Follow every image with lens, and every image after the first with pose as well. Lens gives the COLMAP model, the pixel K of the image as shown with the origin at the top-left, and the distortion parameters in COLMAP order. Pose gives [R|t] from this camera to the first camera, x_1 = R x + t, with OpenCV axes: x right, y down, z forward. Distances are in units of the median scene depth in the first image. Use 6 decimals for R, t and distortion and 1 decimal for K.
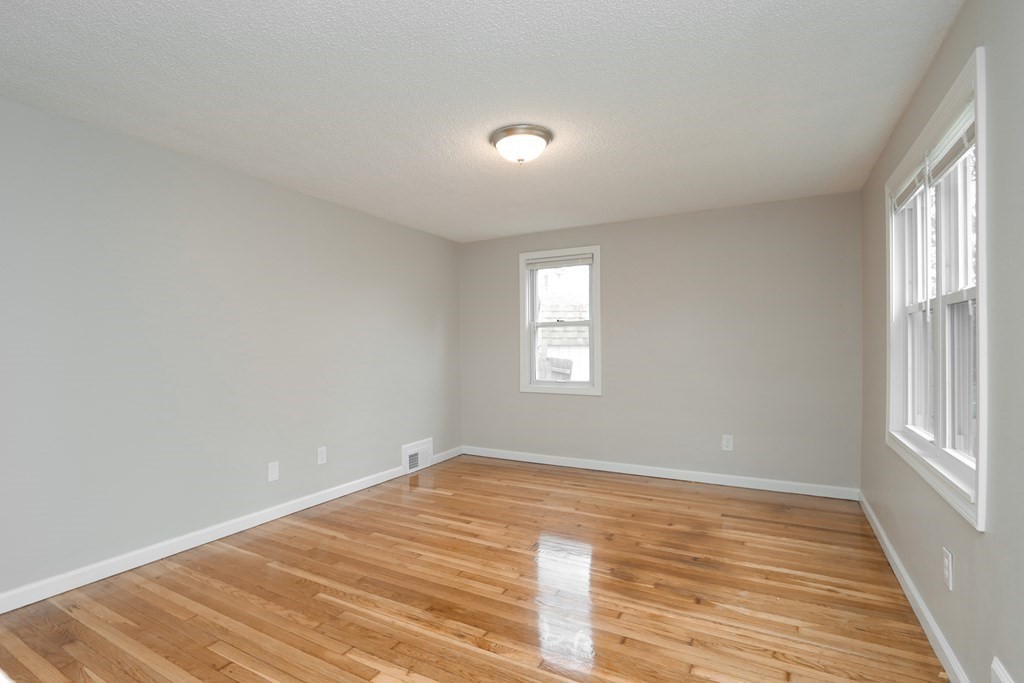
lens RADIAL K [[497.8, 0, 487.1], [0, 497.8, 344.4], [0, 0, 1]] dist [-0.003520, -0.000114]
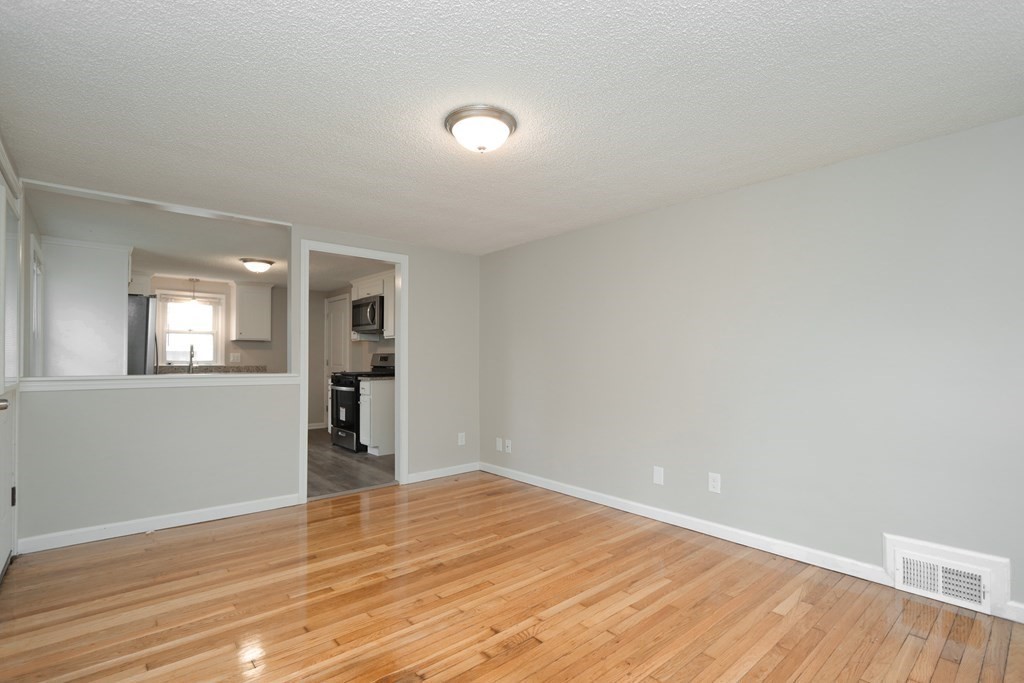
lens RADIAL K [[478.4, 0, 510.2], [0, 478.4, 353.0], [0, 0, 1]] dist [-0.007359, -0.000233]
pose [[-0.316802, -0.007989, -0.948458, 0.763777], [0.002958, 0.999951, -0.009411, -0.002223], [0.948487, -0.005787, -0.316763, 1.189577]]
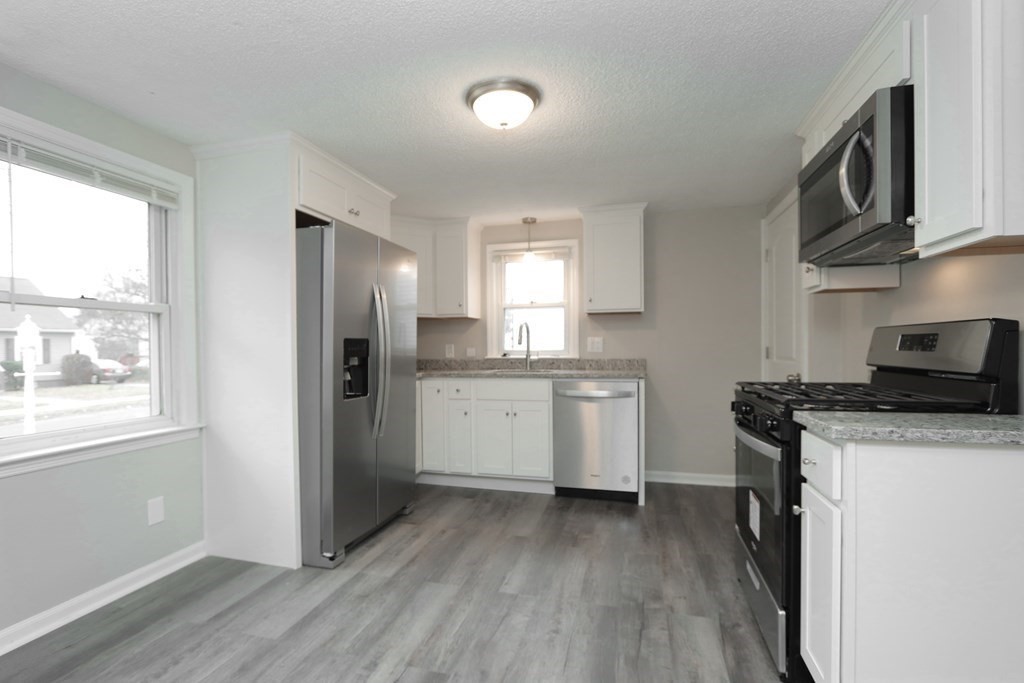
lens RADIAL K [[469.6, 0, 511.8], [0, 469.6, 353.5], [0, 0, 1]] dist [-0.008341, 0.000081]
pose [[-0.963730, 0.015959, -0.266401, -0.503945], [0.013502, 0.999848, 0.011051, 0.002453], [0.266537, 0.007053, -0.963799, 0.362161]]
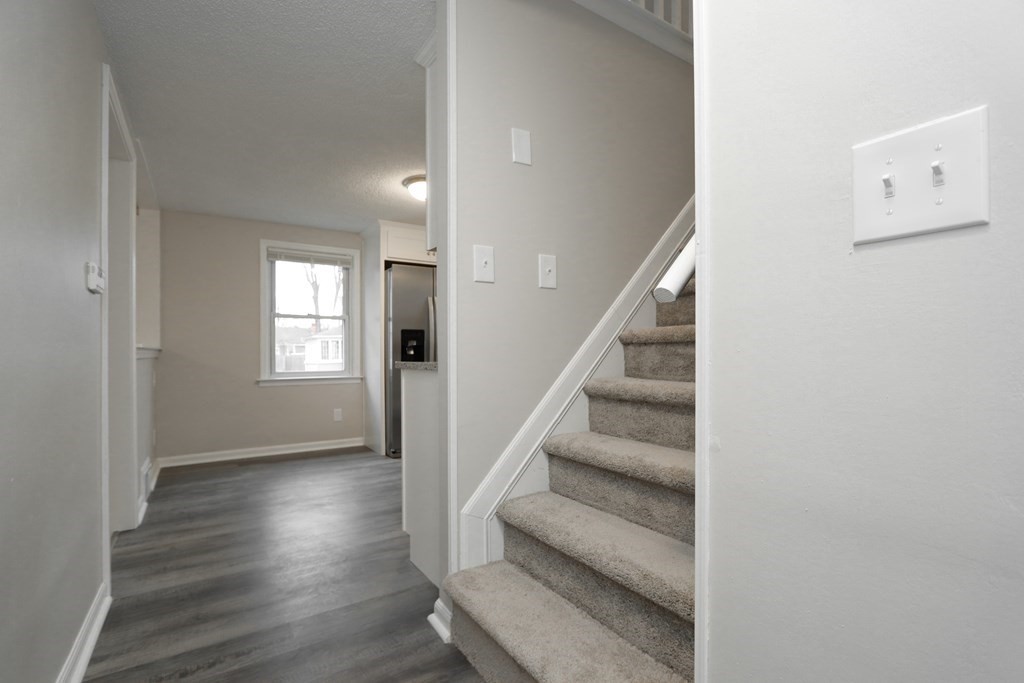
lens RADIAL K [[469.6, 0, 496.3], [0, 469.6, 355.3], [0, 0, 1]] dist [-0.001542, -0.000185]
pose [[-0.886975, 0.008548, 0.461738, -1.405945], [0.007358, 0.999963, -0.004378, 0.072548], [-0.461758, -0.000485, -0.887006, 0.653638]]
